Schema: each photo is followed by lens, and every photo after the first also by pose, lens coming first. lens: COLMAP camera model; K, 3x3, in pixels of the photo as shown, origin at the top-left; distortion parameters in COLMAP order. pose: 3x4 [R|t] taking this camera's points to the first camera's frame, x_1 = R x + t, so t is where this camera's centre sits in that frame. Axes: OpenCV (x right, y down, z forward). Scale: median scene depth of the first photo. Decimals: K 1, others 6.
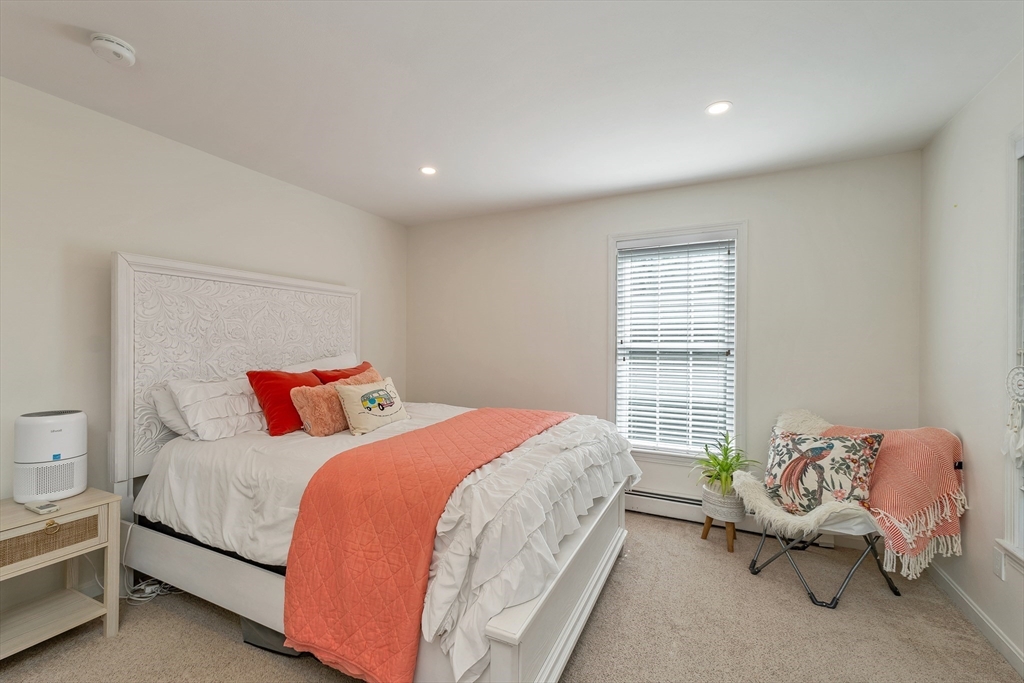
lens RADIAL K [[424.7, 0, 511.8], [0, 424.7, 340.5], [0, 0, 1]] dist [0.003361, 0.000221]
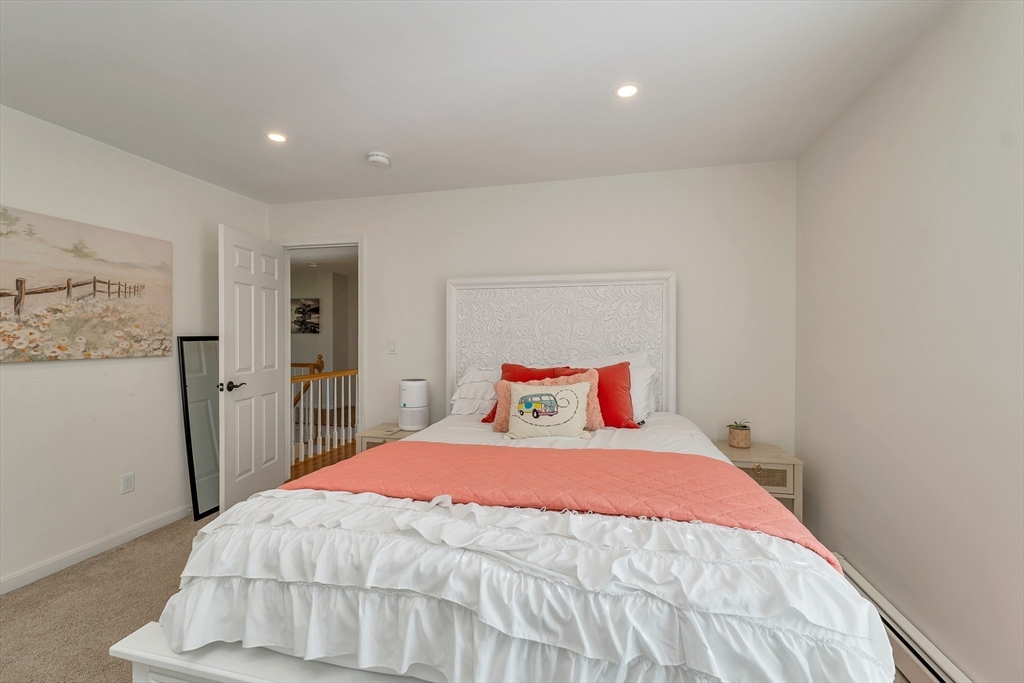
lens RADIAL K [[424.7, 0, 510.3], [0, 424.7, 342.0], [0, 0, 1]] dist [0.003361, 0.000221]
pose [[0.207434, 0.001547, -0.978248, 0.497585], [0.002073, 0.999996, 0.002021, 0.011823], [0.978247, -0.002447, 0.207430, 0.764585]]
